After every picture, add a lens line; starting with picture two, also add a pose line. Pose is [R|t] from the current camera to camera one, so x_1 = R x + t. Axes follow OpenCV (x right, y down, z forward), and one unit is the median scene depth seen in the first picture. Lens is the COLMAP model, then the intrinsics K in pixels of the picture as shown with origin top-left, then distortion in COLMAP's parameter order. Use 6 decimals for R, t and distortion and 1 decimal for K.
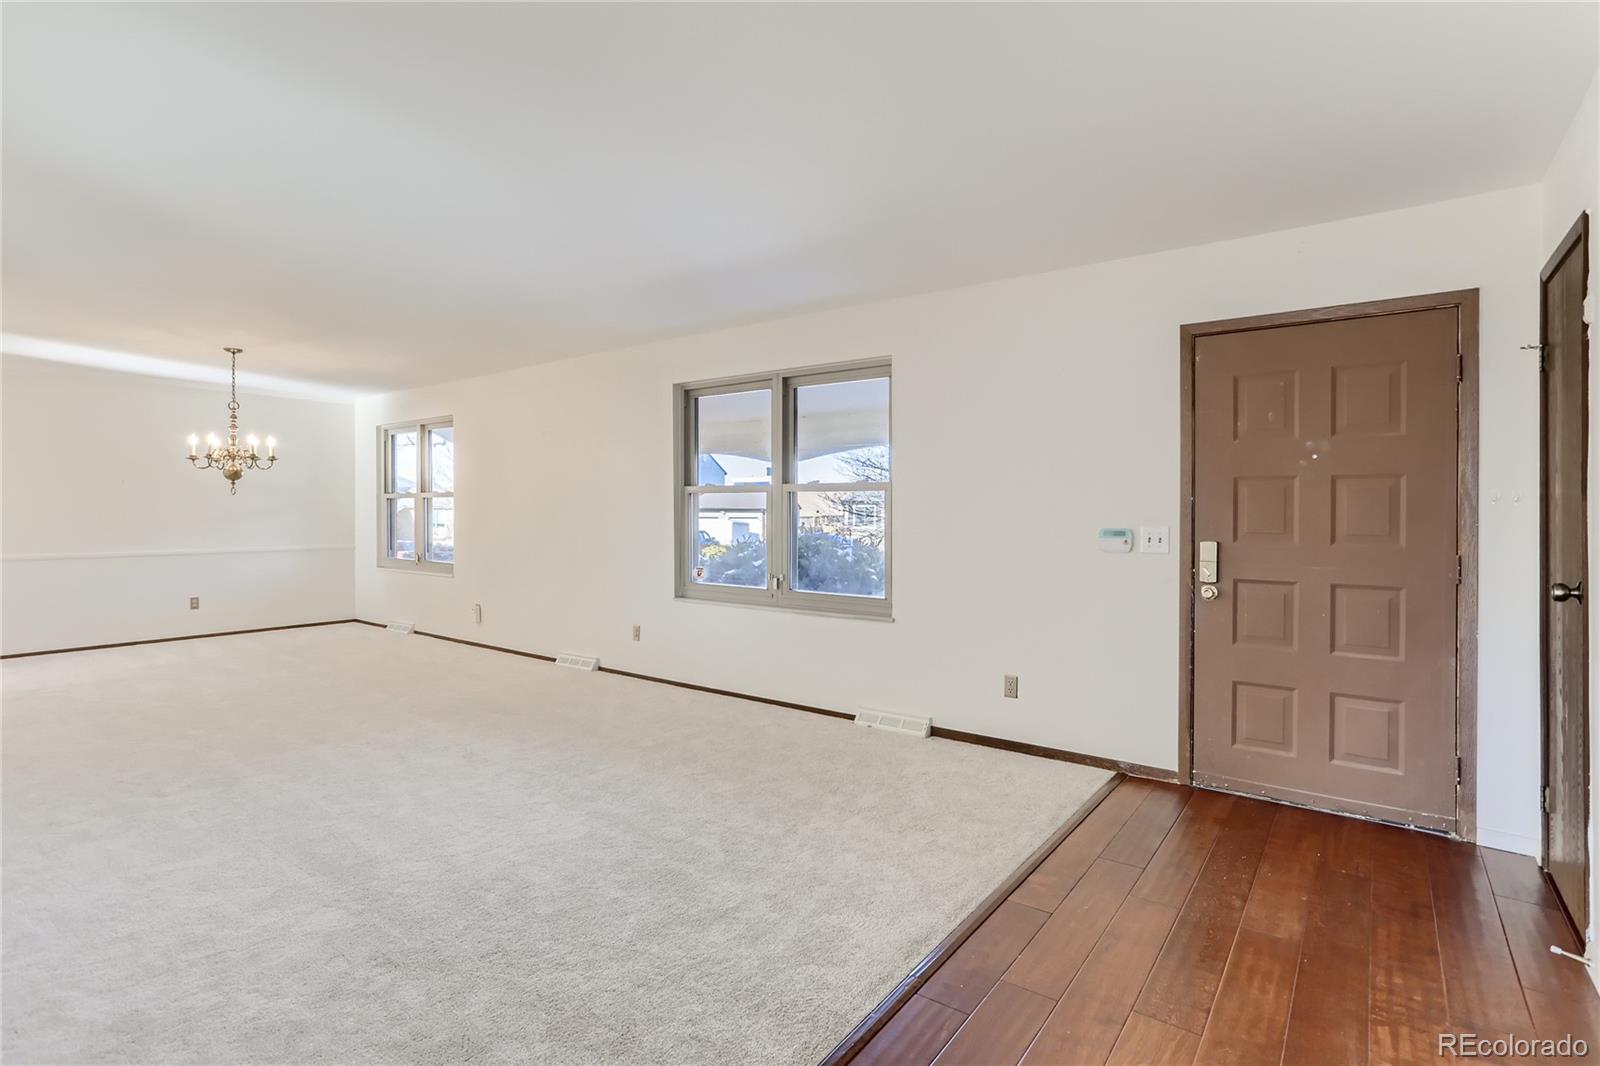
lens RADIAL K [[774.6, 0, 800.0], [0, 774.6, 533.0], [0, 0, 1]] dist [-0.028718, 0.016527]
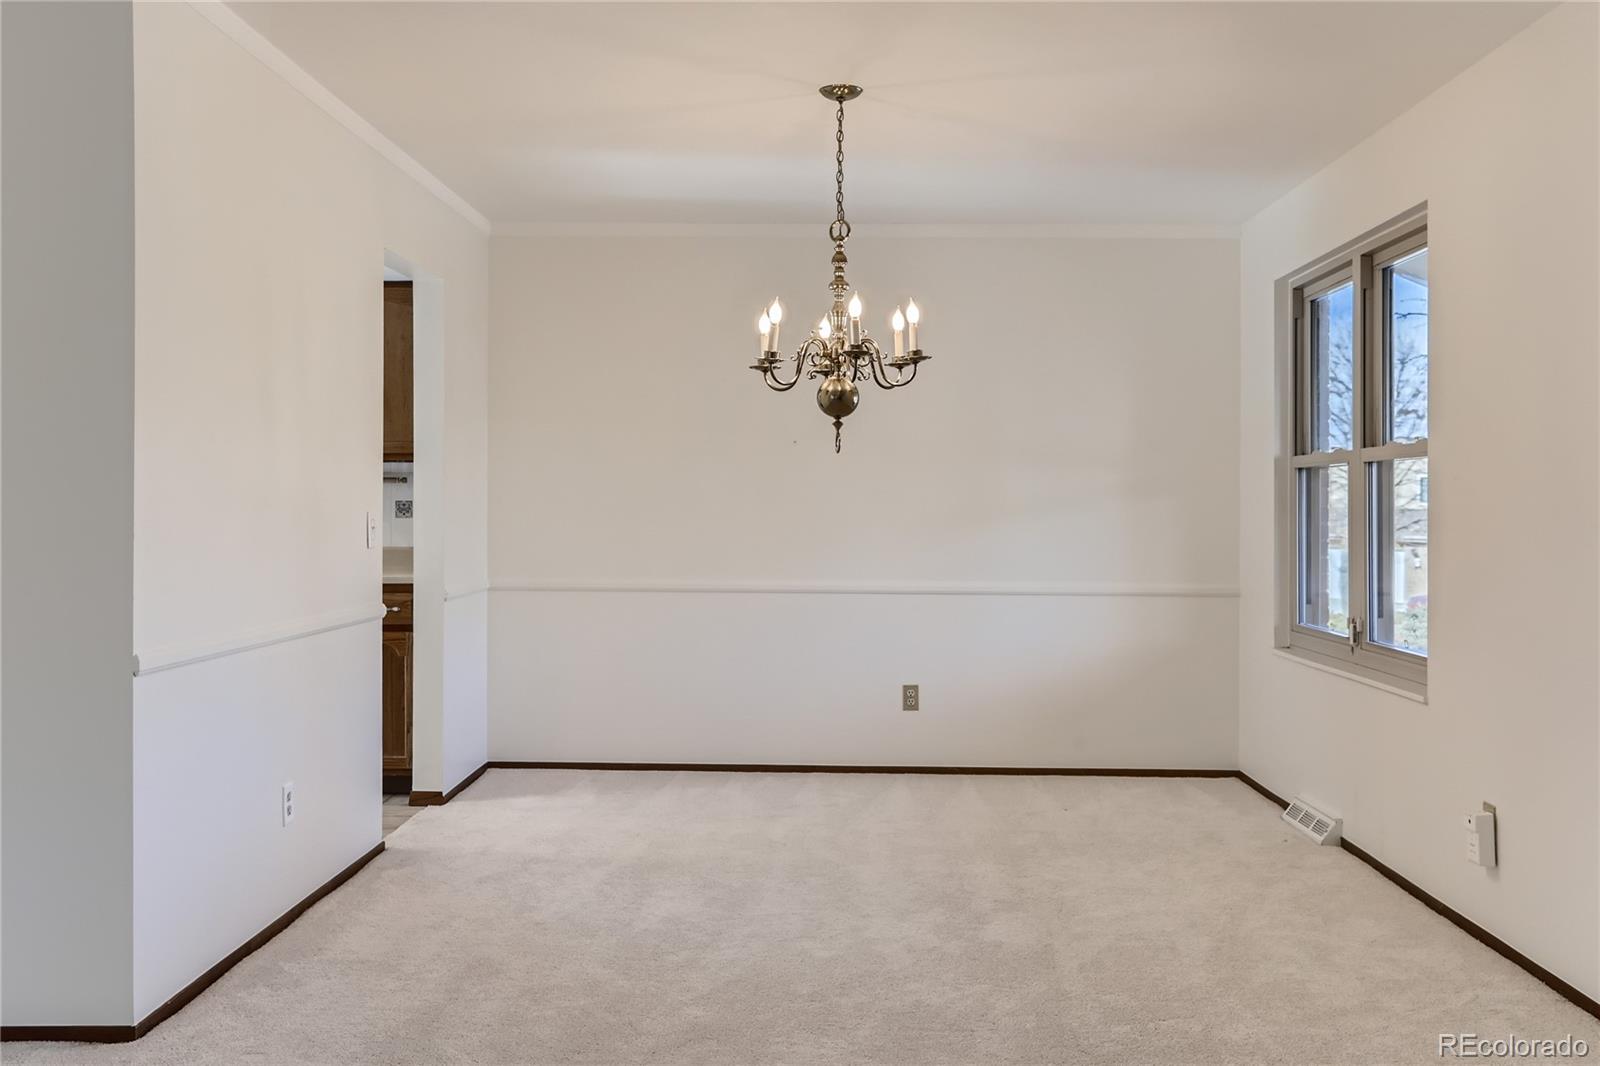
lens RADIAL K [[1450.7, 0, 792.1], [0, 1450.7, 506.3], [0, 0, 1]] dist [0.002249, 0.004818]
pose [[0.566979, -0.000799, -0.823732, -0.128162], [-0.030173, 0.999308, -0.021738, -0.004686], [0.823179, 0.037180, 0.566563, 0.553555]]
